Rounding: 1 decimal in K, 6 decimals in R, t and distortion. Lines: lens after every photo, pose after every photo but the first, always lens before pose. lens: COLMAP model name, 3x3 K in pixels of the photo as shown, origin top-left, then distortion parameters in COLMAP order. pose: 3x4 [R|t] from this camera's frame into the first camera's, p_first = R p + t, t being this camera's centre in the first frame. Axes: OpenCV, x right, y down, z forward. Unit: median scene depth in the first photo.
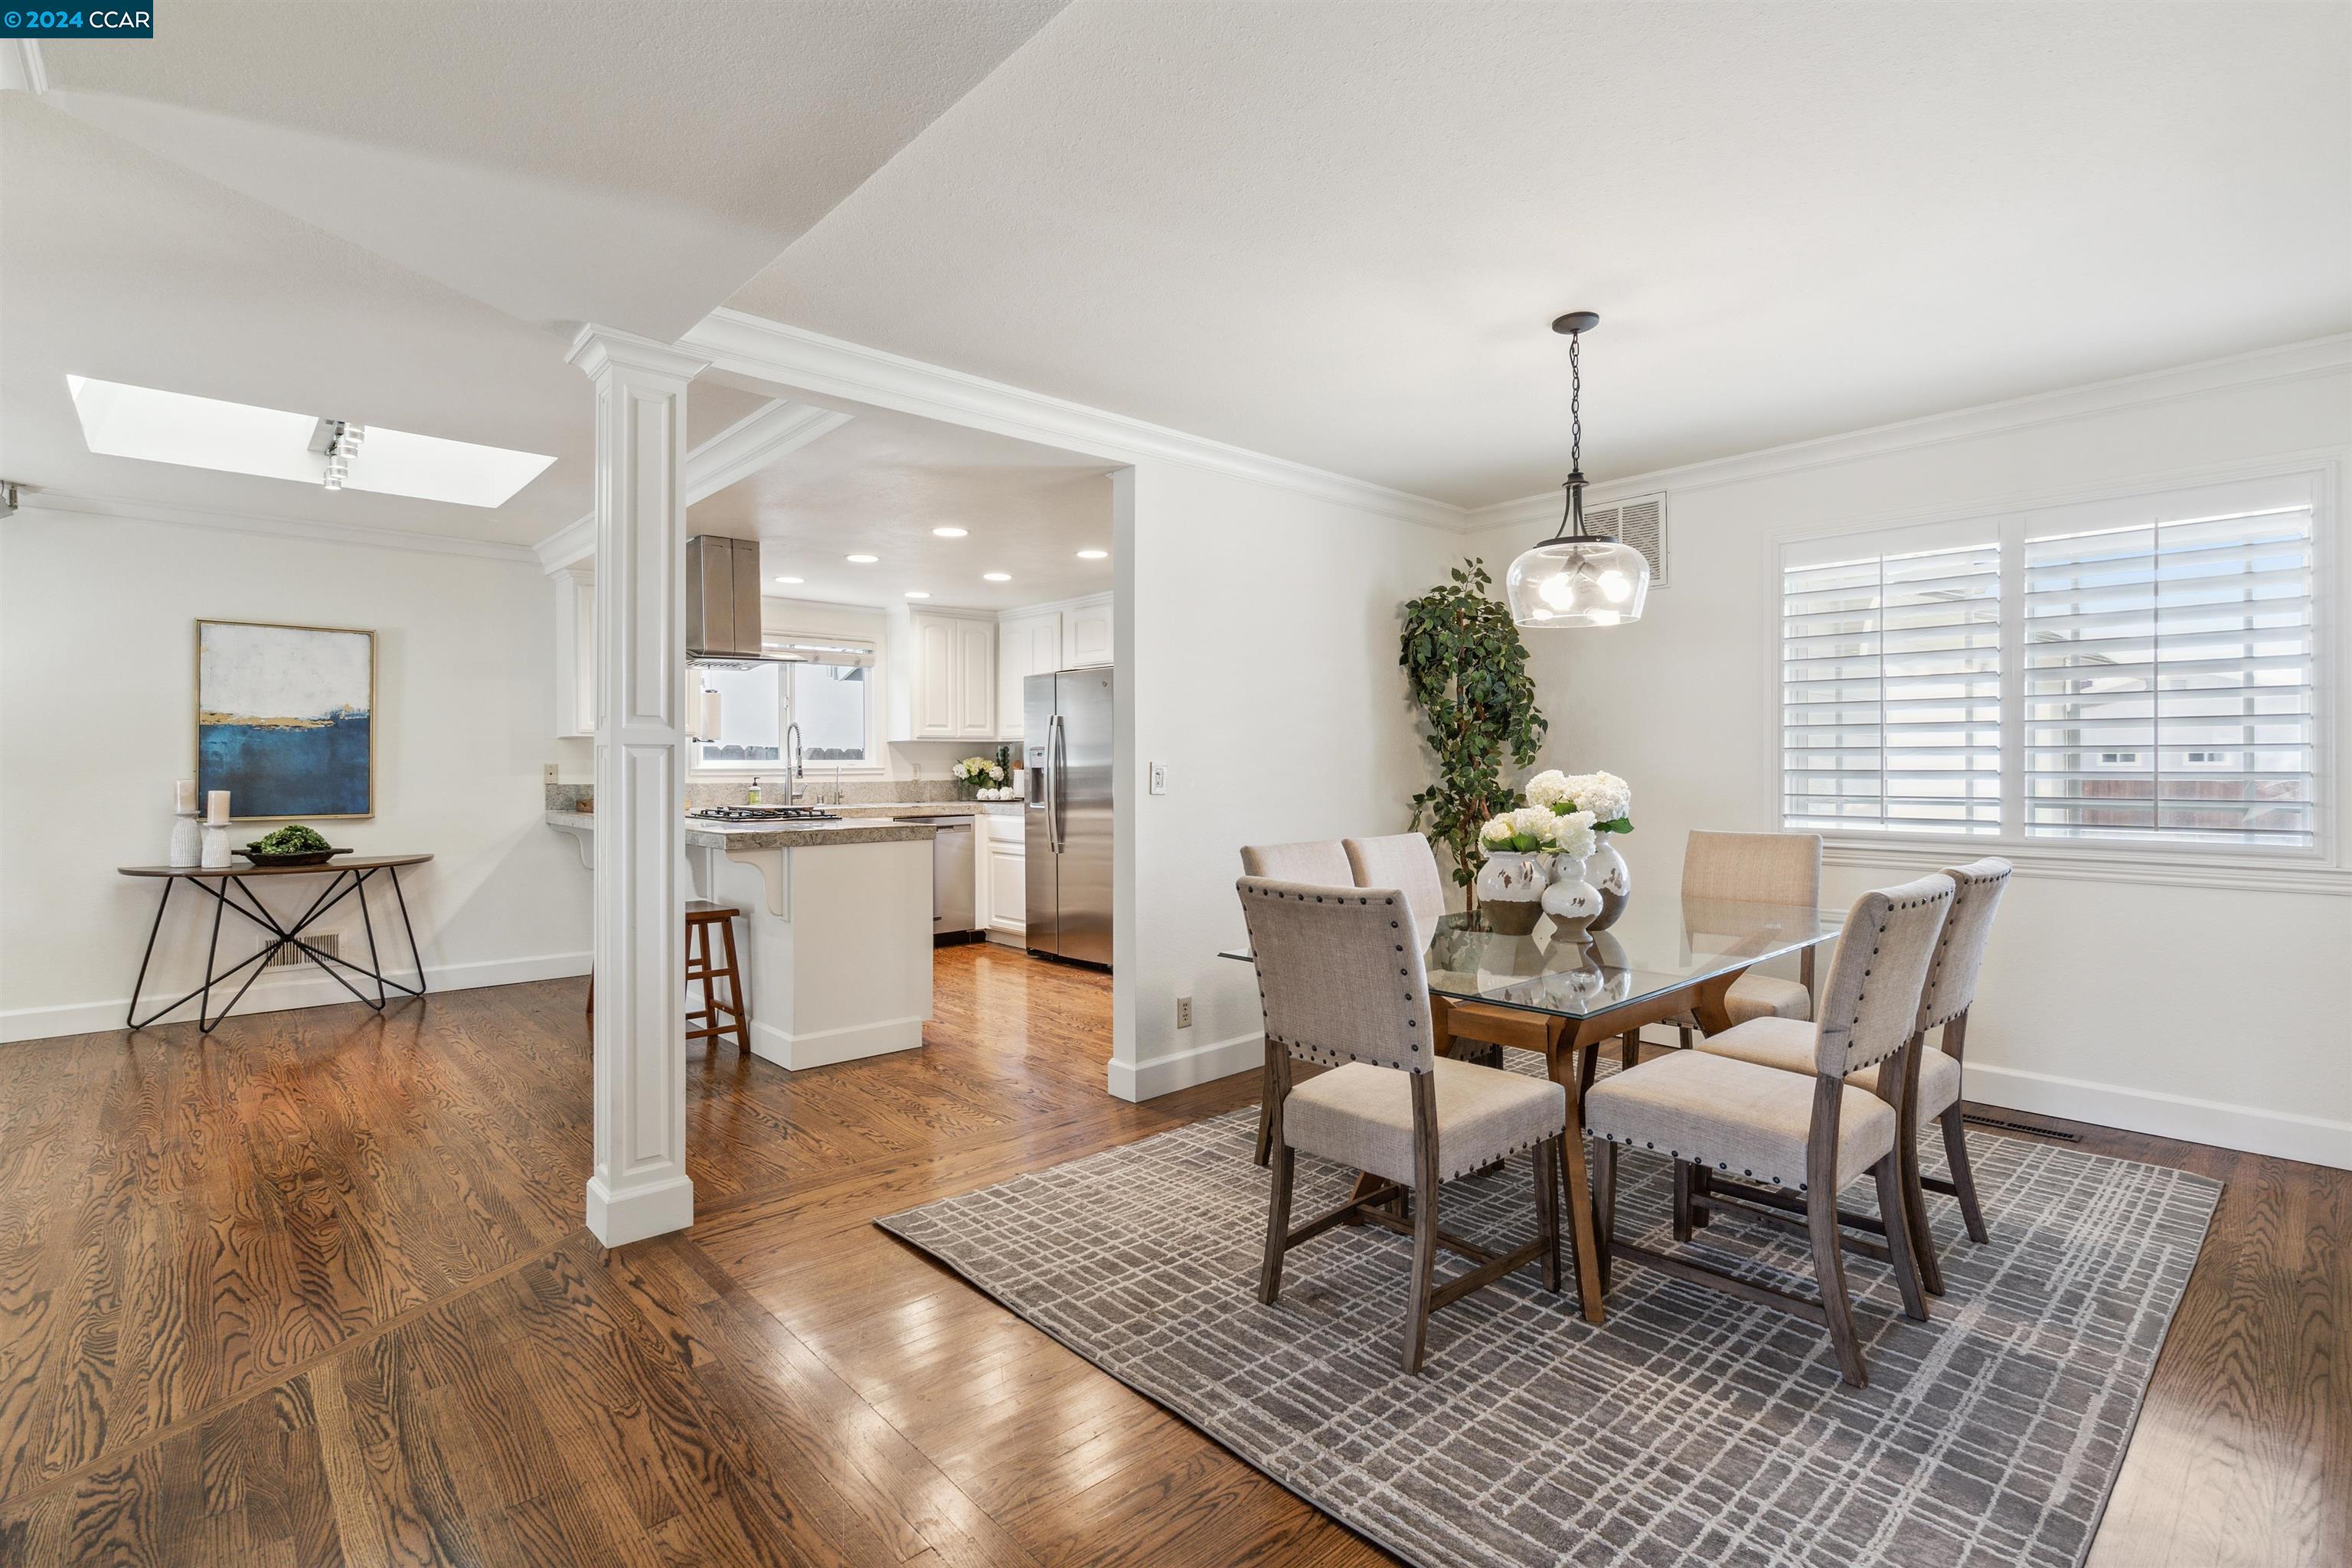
lens RADIAL K [[1104.7, 0, 1190.5], [0, 1104.7, 764.3], [0, 0, 1]] dist [-0.001867, 0.001570]
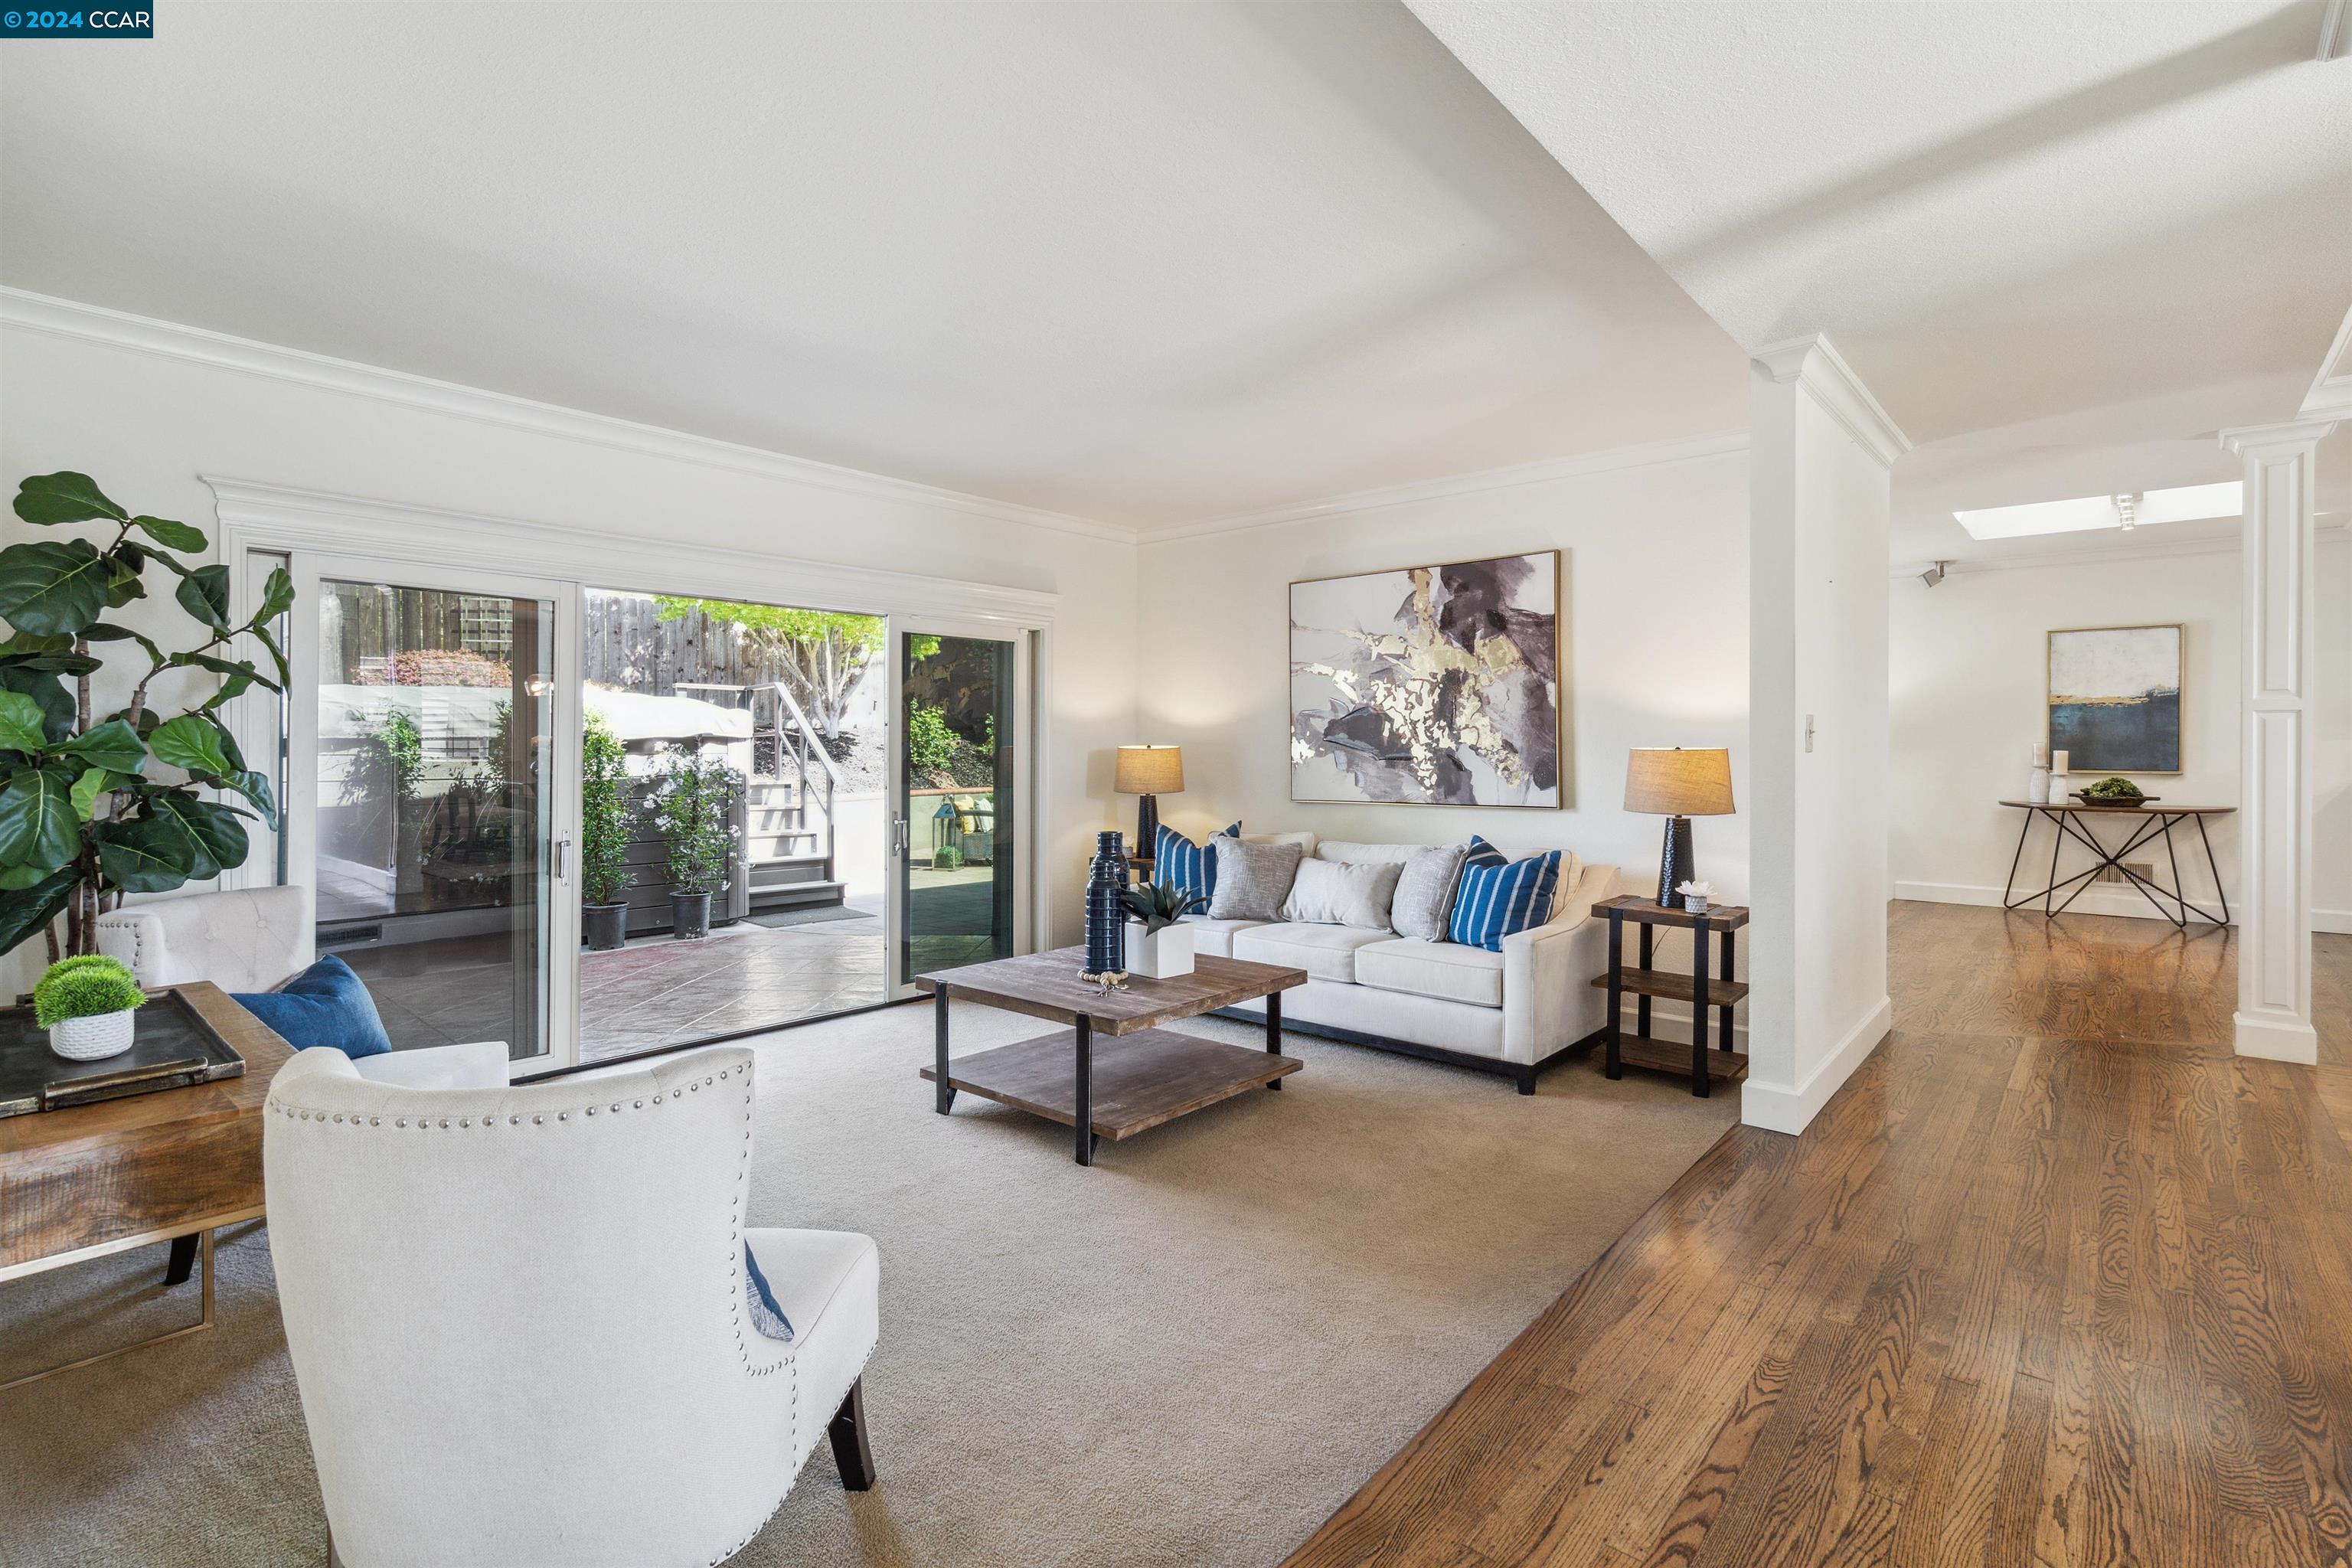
lens RADIAL K [[1104.7, 0, 1187.3], [0, 1104.7, 758.4], [0, 0, 1]] dist [-0.001867, 0.001570]
pose [[0.125093, 0.012854, -0.992062, 0.373165], [0.004338, 0.999899, 0.013503, 0.009554], [0.992135, -0.005992, 0.125025, -0.281703]]
